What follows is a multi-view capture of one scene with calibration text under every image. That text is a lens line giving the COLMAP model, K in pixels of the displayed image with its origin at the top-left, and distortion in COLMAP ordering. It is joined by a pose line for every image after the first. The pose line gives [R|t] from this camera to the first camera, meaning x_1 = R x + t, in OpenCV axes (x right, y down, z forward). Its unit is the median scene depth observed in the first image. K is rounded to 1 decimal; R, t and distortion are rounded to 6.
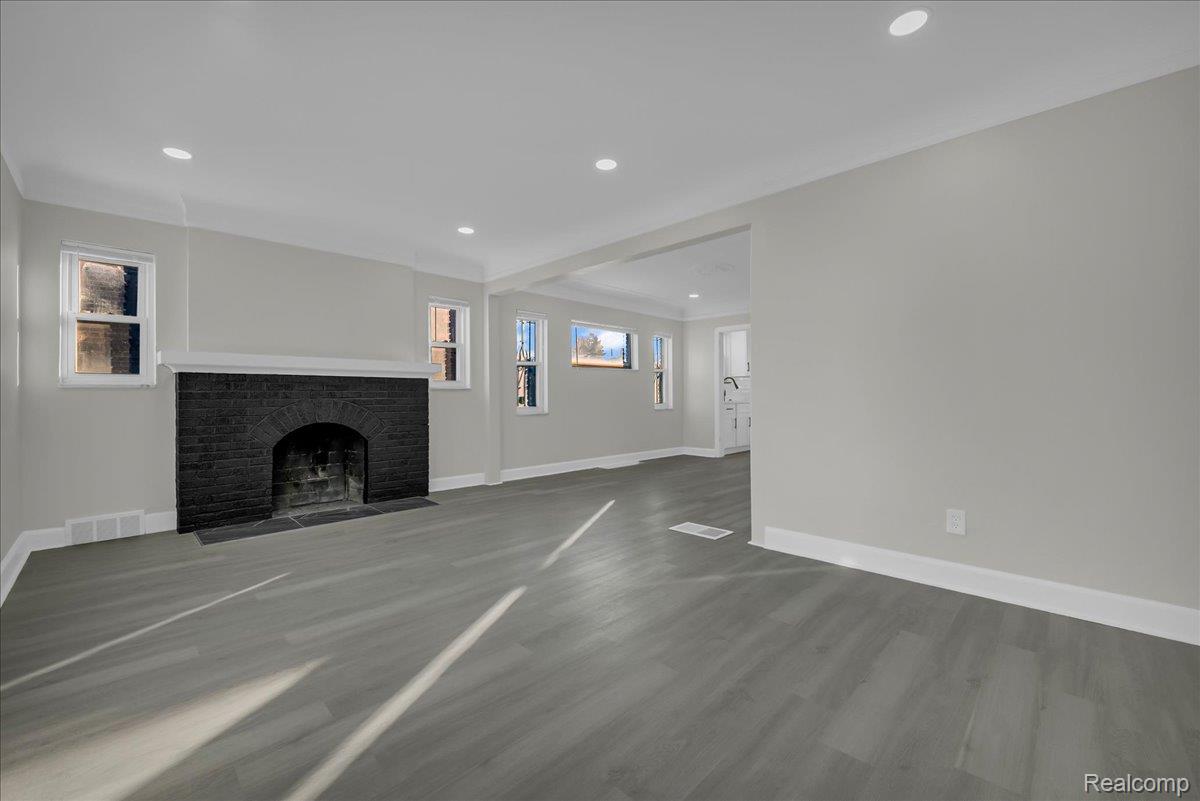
lens RADIAL K [[485.3, 0, 595.2], [0, 485.3, 395.0], [0, 0, 1]] dist [-0.011353, -0.000282]
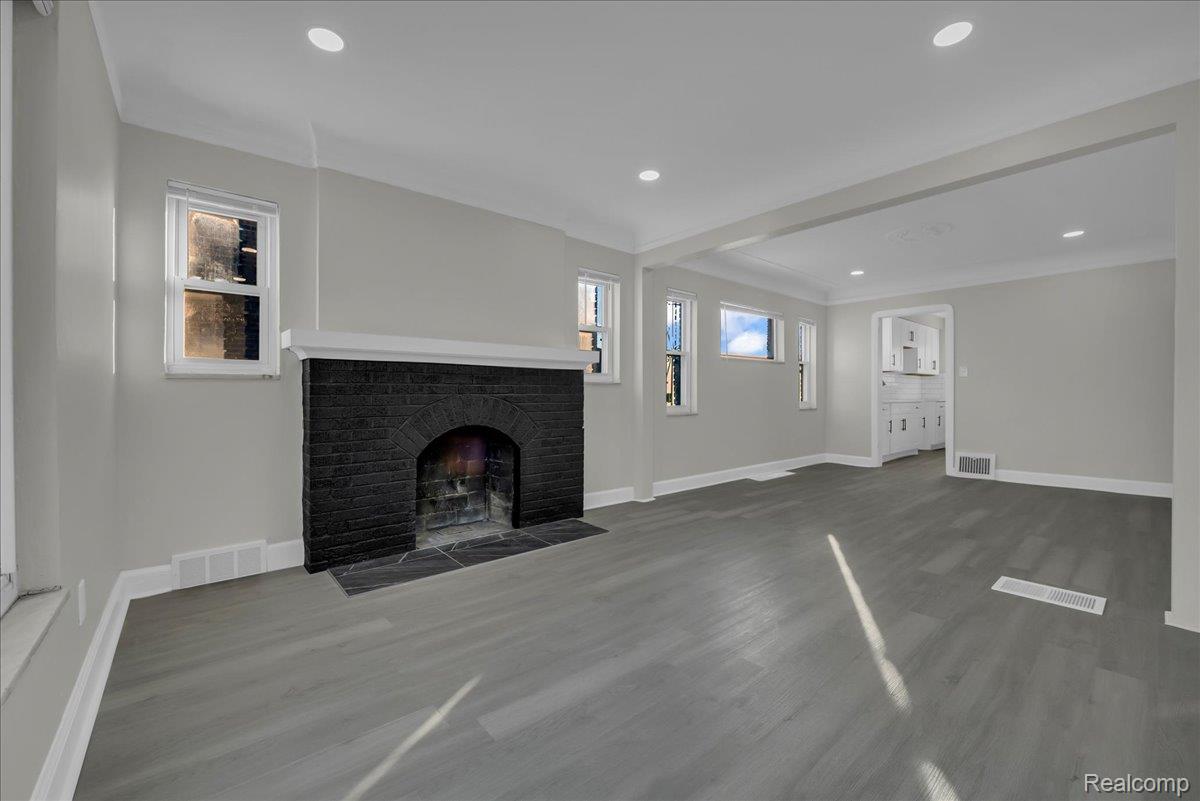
lens RADIAL K [[485.3, 0, 595.2], [0, 485.3, 395.0], [0, 0, 1]] dist [-0.011353, -0.000282]
pose [[0.996046, 0.005948, -0.088635, -0.285021], [-0.005370, 0.999963, 0.006762, 0.001915], [0.088672, -0.006259, 0.996041, 0.231445]]
